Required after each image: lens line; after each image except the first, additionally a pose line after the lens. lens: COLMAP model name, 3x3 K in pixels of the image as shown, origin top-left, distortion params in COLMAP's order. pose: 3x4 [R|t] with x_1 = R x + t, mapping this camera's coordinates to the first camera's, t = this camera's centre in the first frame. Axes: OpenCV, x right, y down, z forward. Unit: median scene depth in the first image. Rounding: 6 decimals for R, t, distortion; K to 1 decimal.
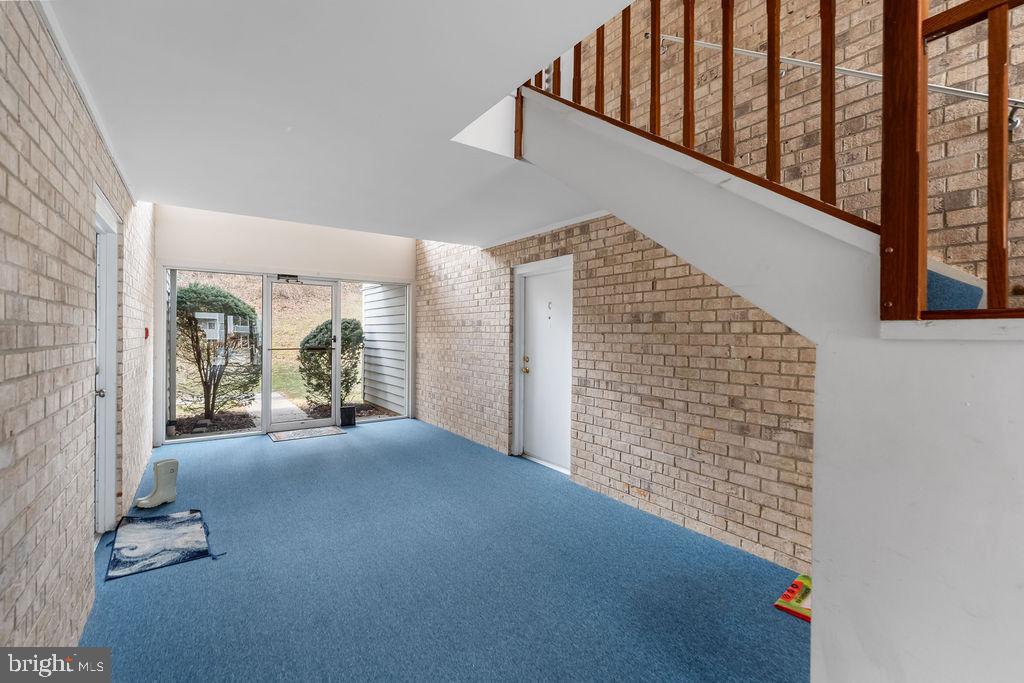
lens RADIAL K [[436.6, 0, 508.4], [0, 436.6, 335.4], [0, 0, 1]] dist [-0.002621, -0.000415]
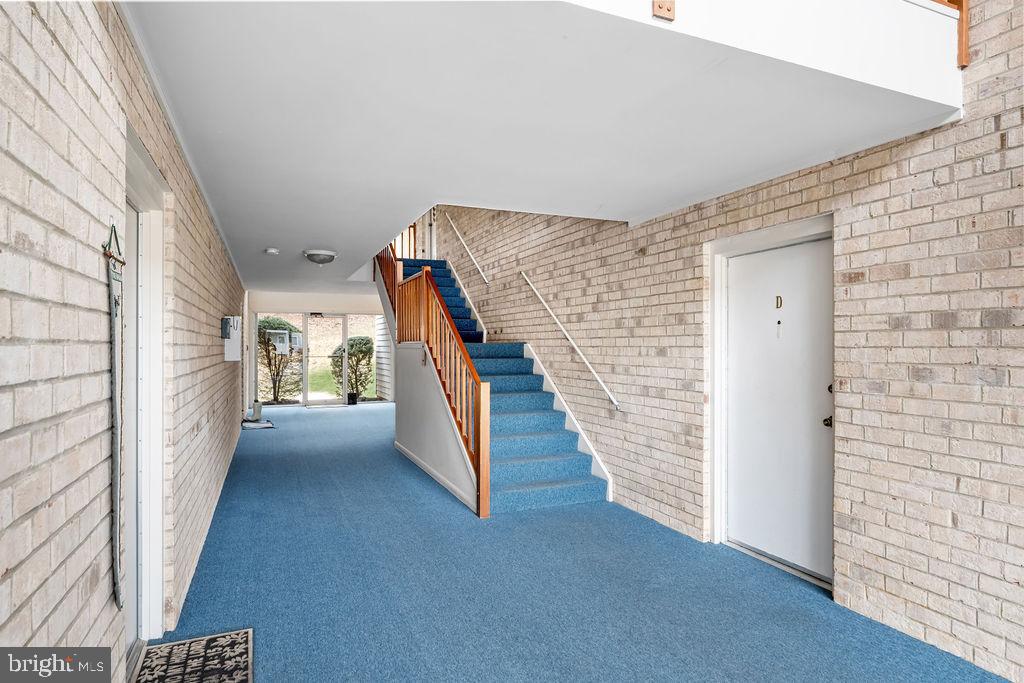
lens RADIAL K [[572.6, 0, 513.3], [0, 572.6, 346.9], [0, 0, 1]] dist [-0.006310, -0.001550]
pose [[0.976680, -0.003731, -0.214669, 0.617255], [0.003145, 0.999990, -0.003071, 0.002518], [0.214678, 0.002324, 0.976682, -0.862630]]
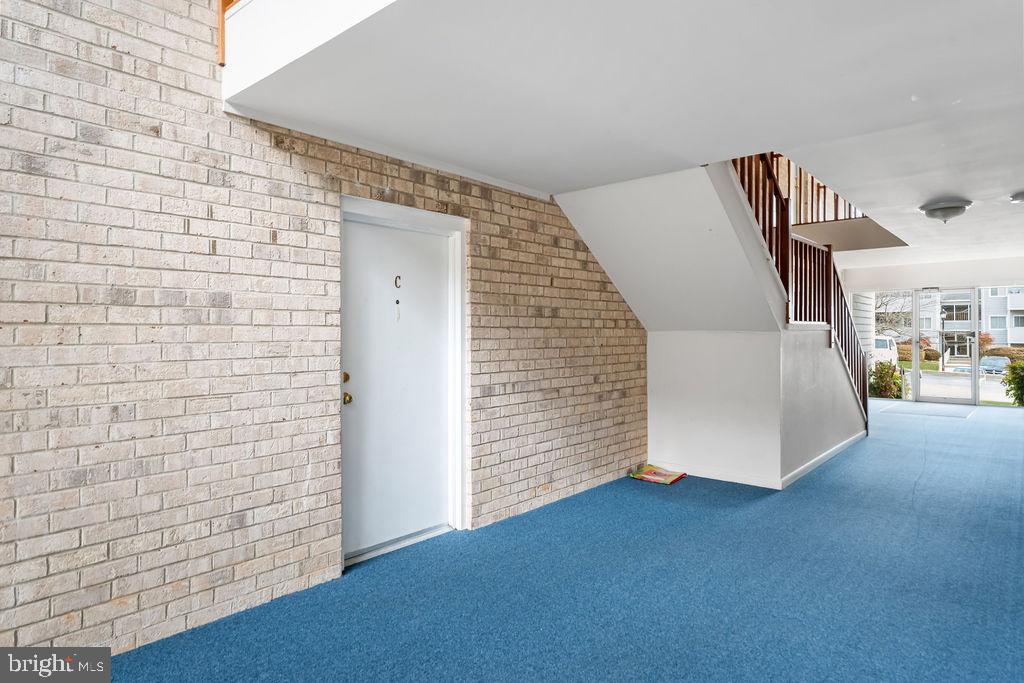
lens RADIAL K [[591.3, 0, 511.0], [0, 591.3, 330.5], [0, 0, 1]] dist [-0.001676, -0.000471]
pose [[-0.228517, -0.002572, 0.973537, -0.868298], [0.006299, 0.999972, 0.004121, -0.004012], [-0.973520, 0.007074, -0.228494, 1.211651]]
